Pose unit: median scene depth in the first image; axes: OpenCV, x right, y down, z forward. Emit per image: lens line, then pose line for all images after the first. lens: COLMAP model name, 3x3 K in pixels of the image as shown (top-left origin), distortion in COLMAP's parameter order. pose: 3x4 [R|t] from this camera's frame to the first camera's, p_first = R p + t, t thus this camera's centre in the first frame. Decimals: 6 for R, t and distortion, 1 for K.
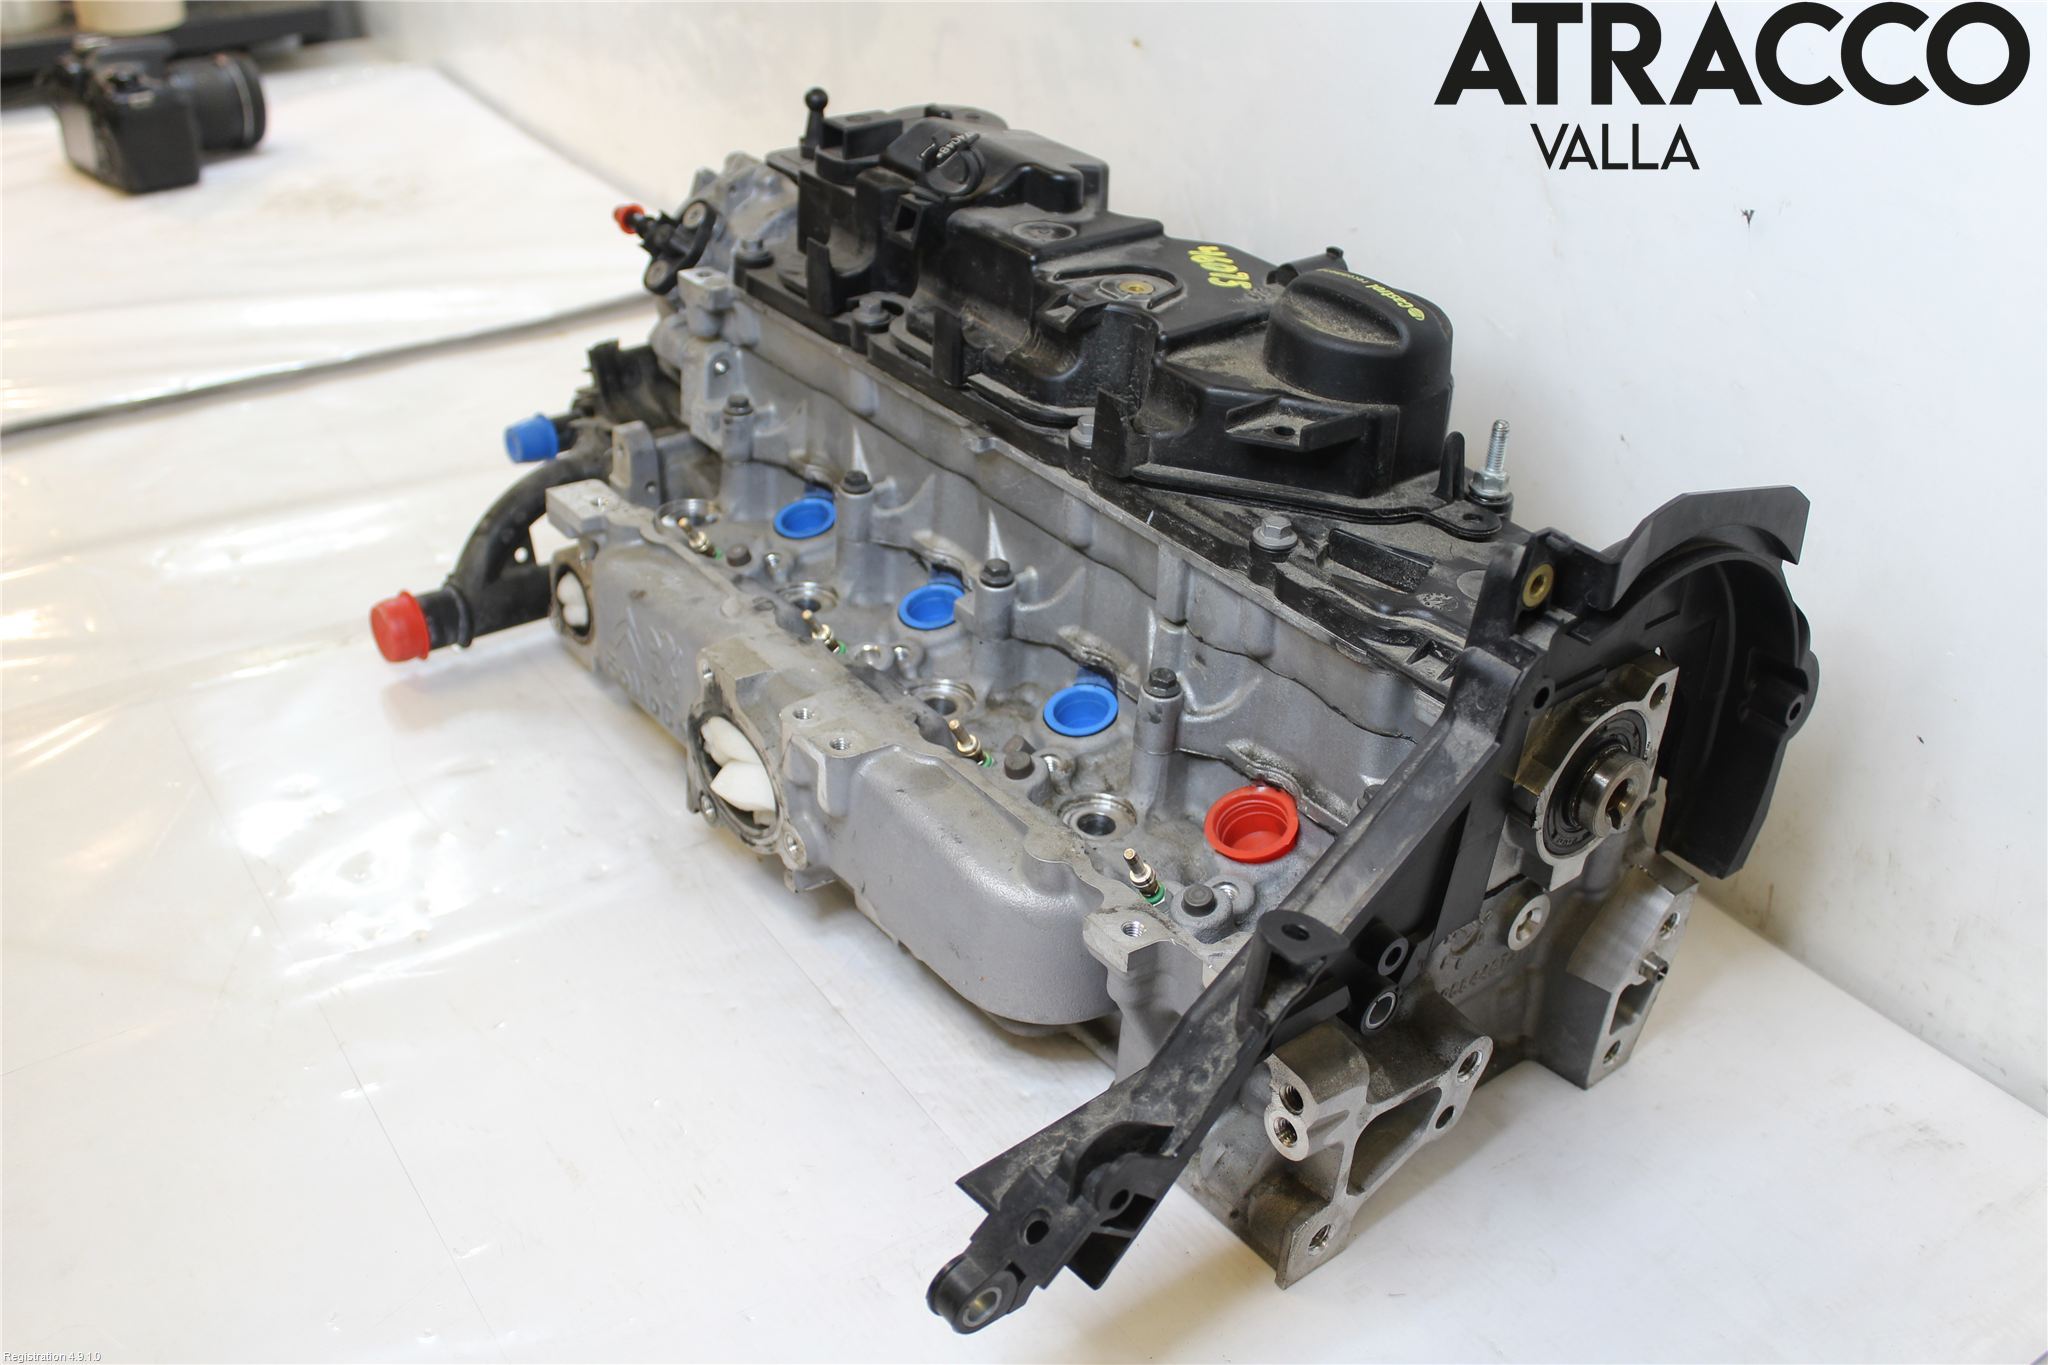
lens RADIAL K [[1951.6, 0, 1033.3], [0, 1951.6, 671.7], [0, 0, 1]] dist [0.008161, 0.000000]
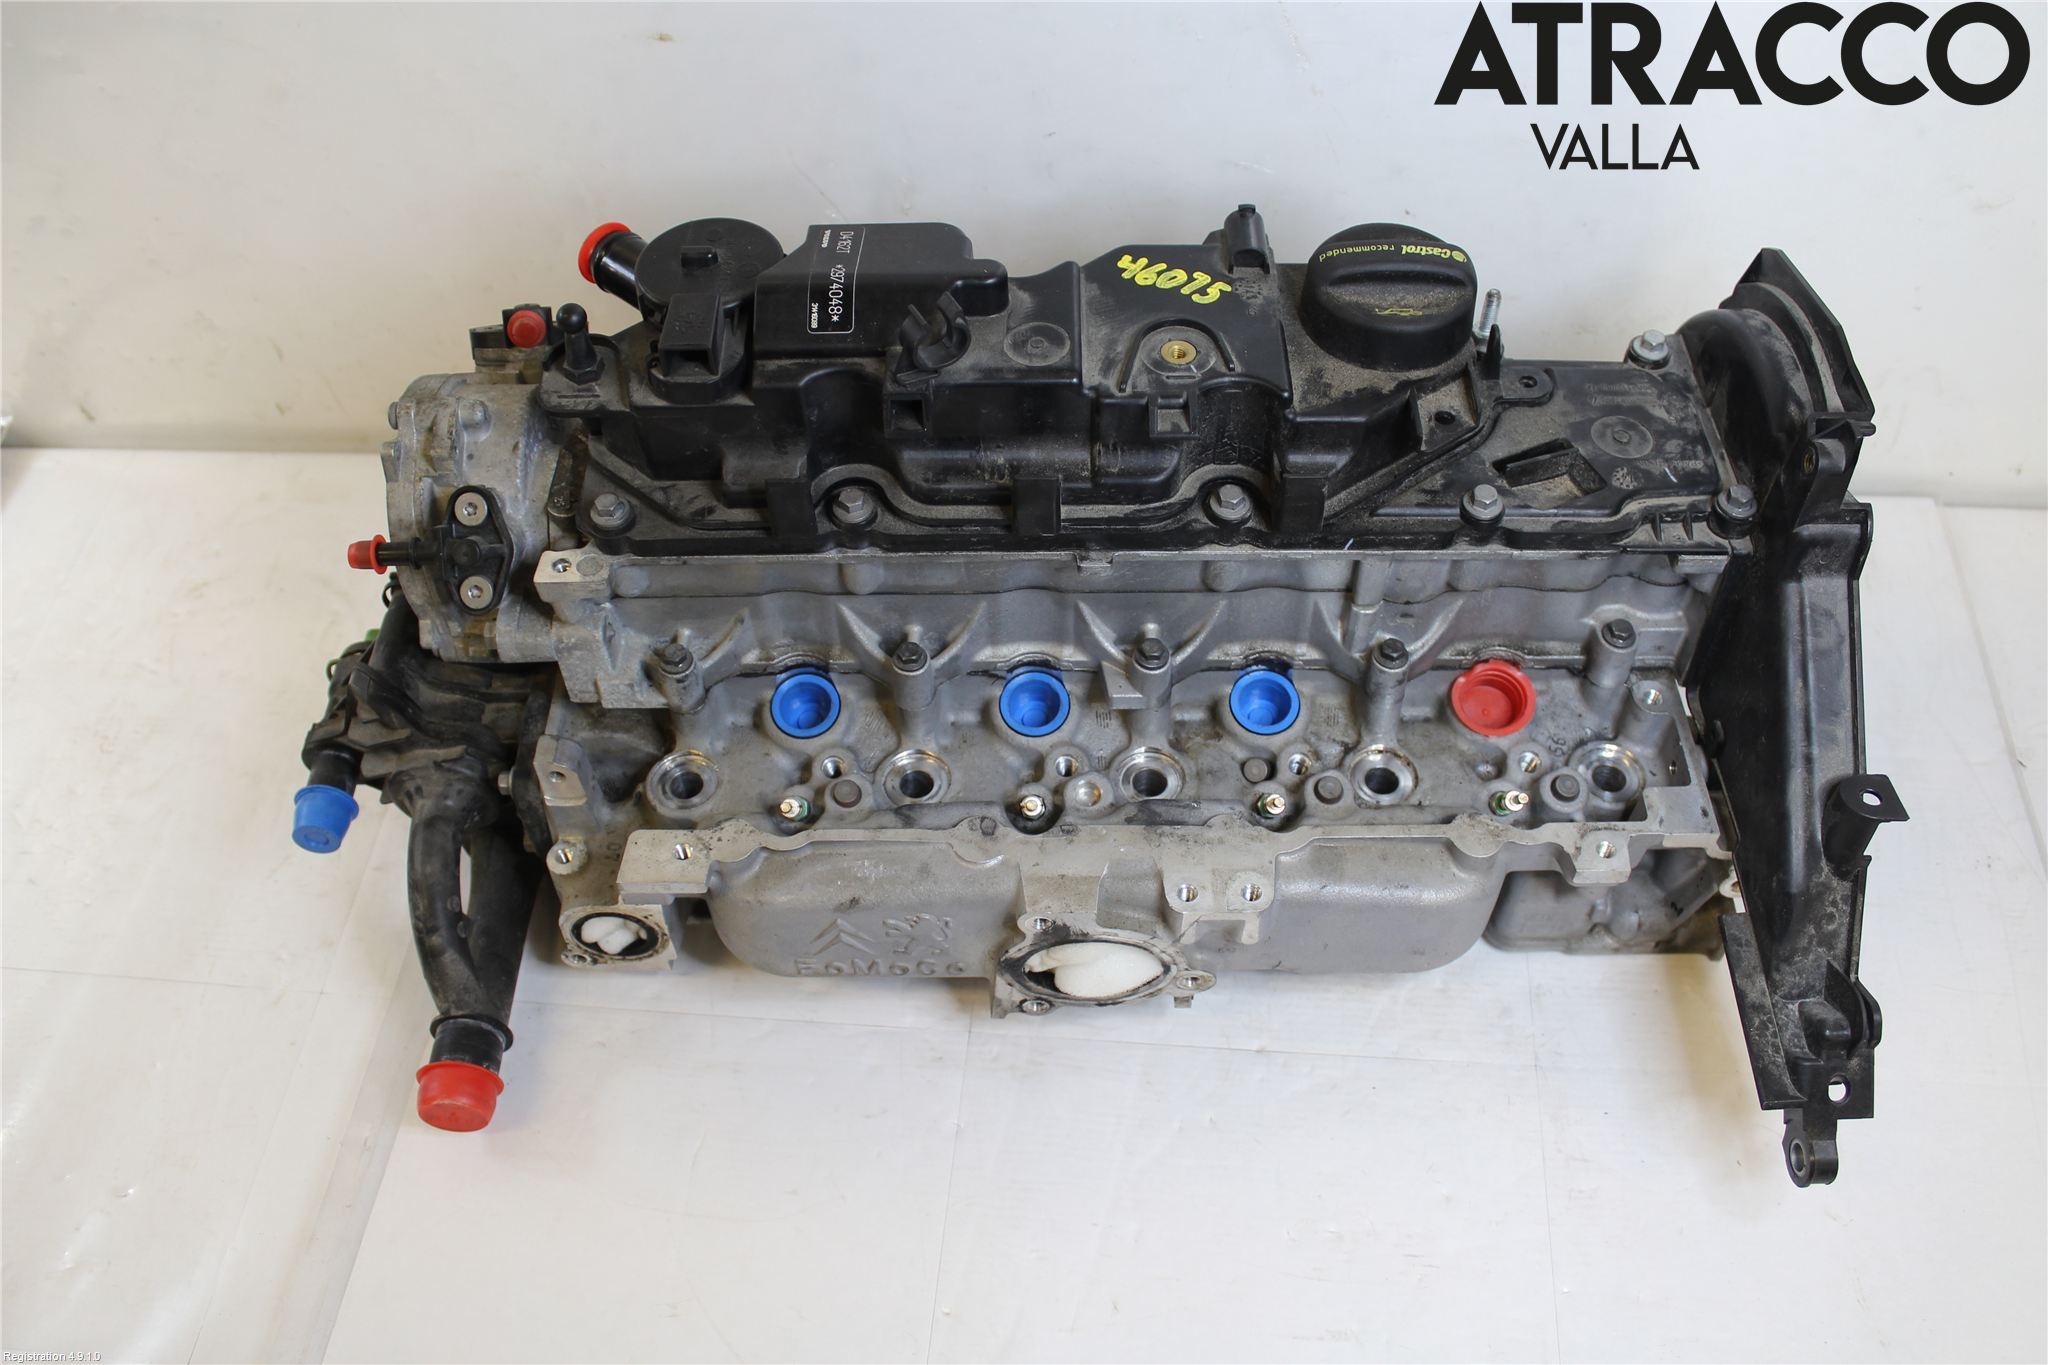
lens RADIAL K [[1735.5, 0, 1023.9], [0, 1735.5, 688.7], [0, 0, 1]] dist [-0.020402, 0.003750]
pose [[0.612685, -0.650890, 0.448284, -0.539936], [0.428988, 0.750272, 0.503053, -0.588625], [-0.663767, -0.115905, 0.738904, 0.416513]]
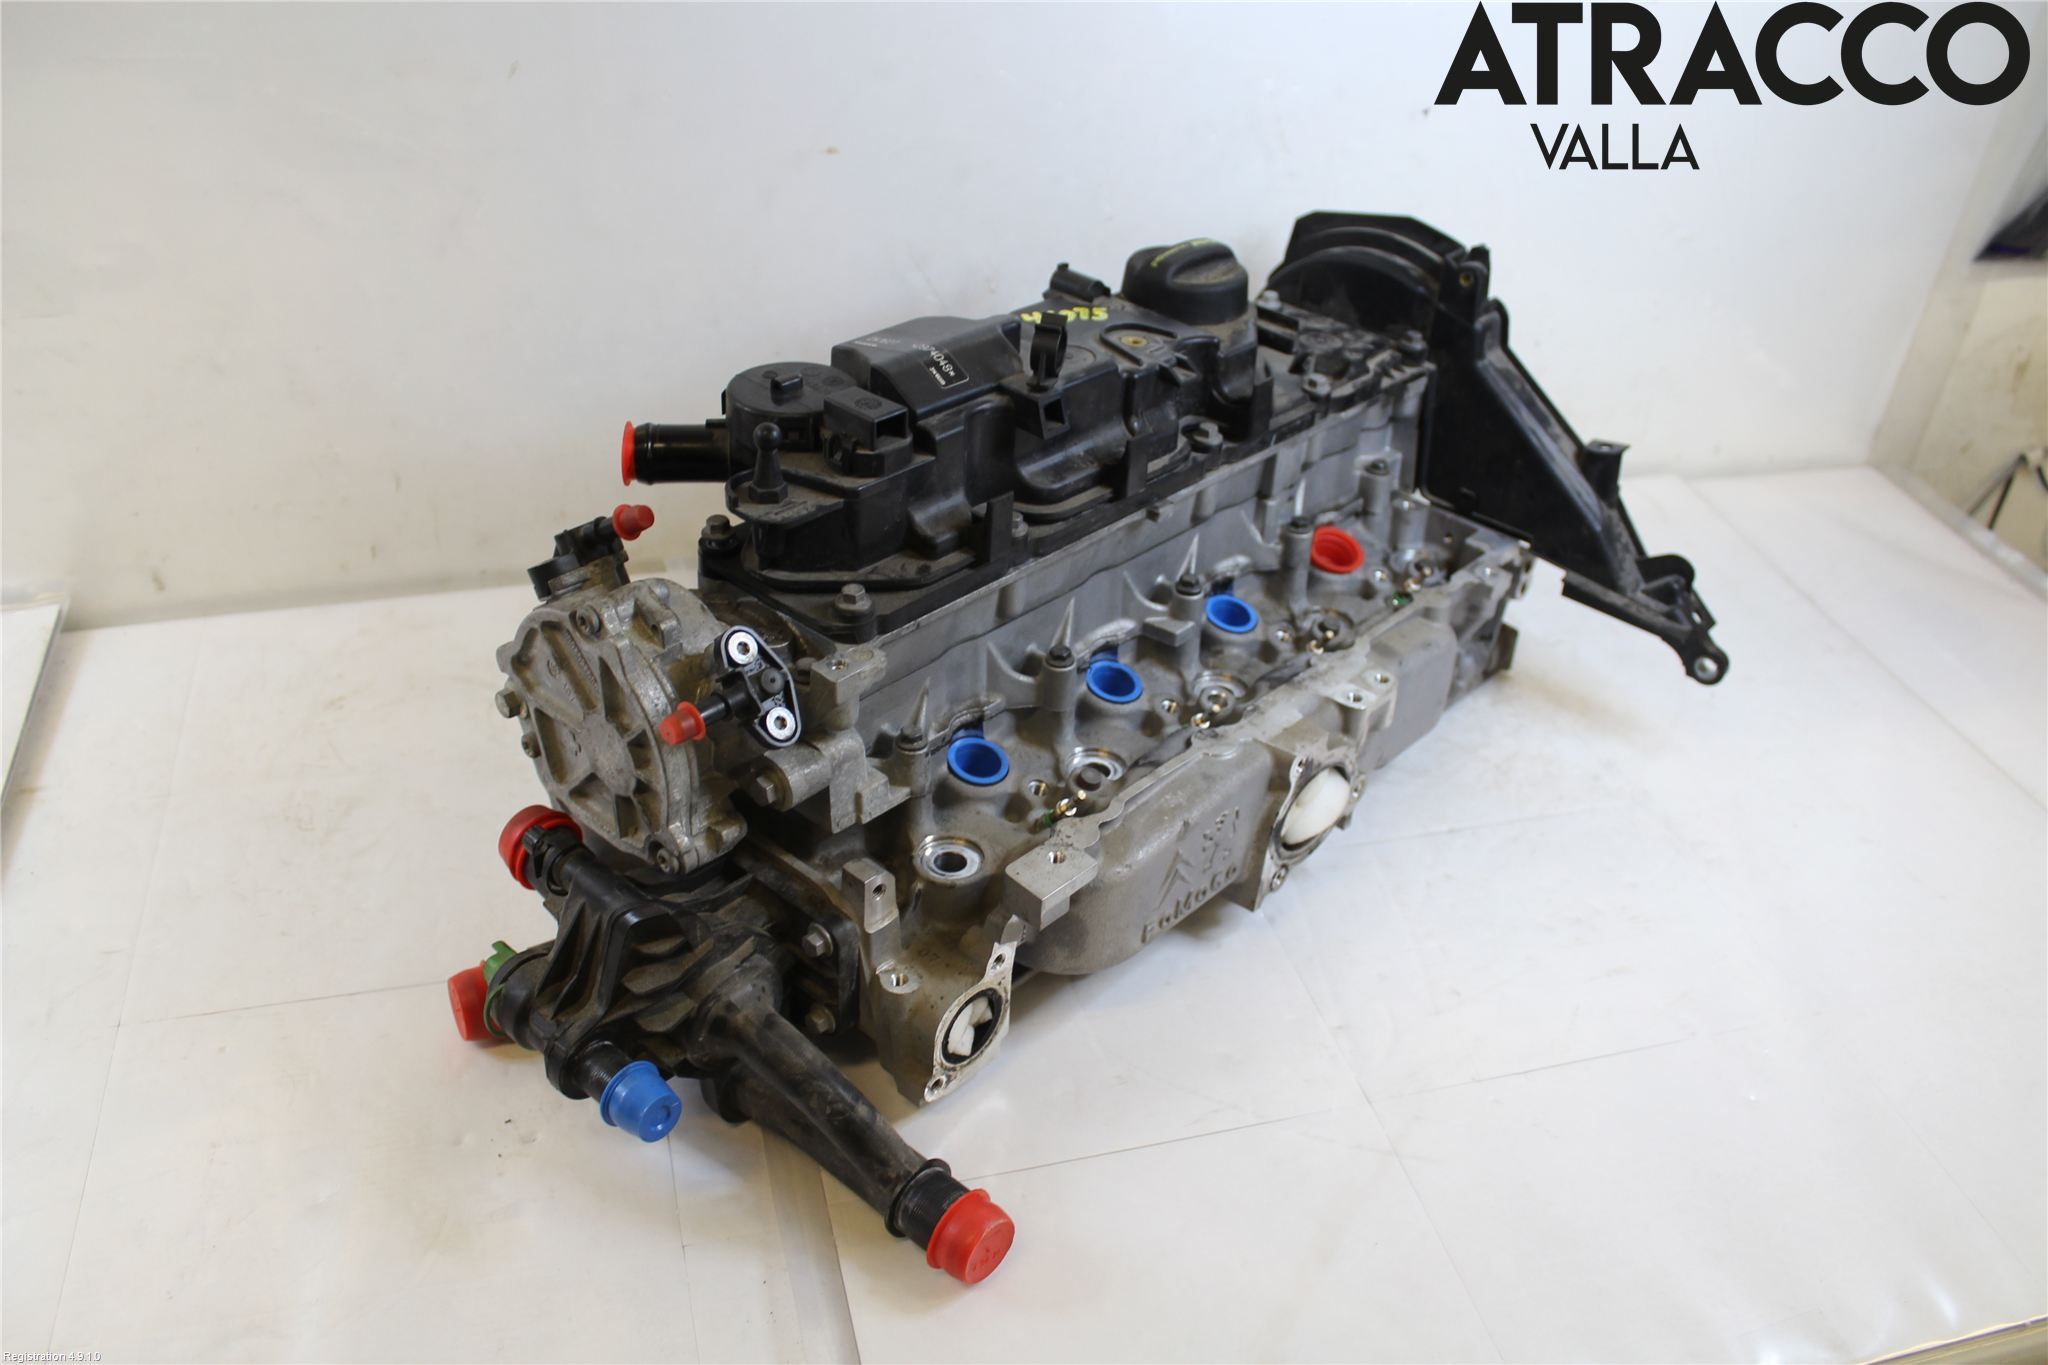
lens RADIAL K [[1735.5, 0, 1028.4], [0, 1735.5, 690.4], [0, 0, 1]] dist [-0.020402, 0.003750]
pose [[-0.178055, -0.582433, 0.793138, -1.058306], [0.423591, 0.682149, 0.596023, -0.813402], [-0.888182, 0.442091, 0.125253, 1.111360]]
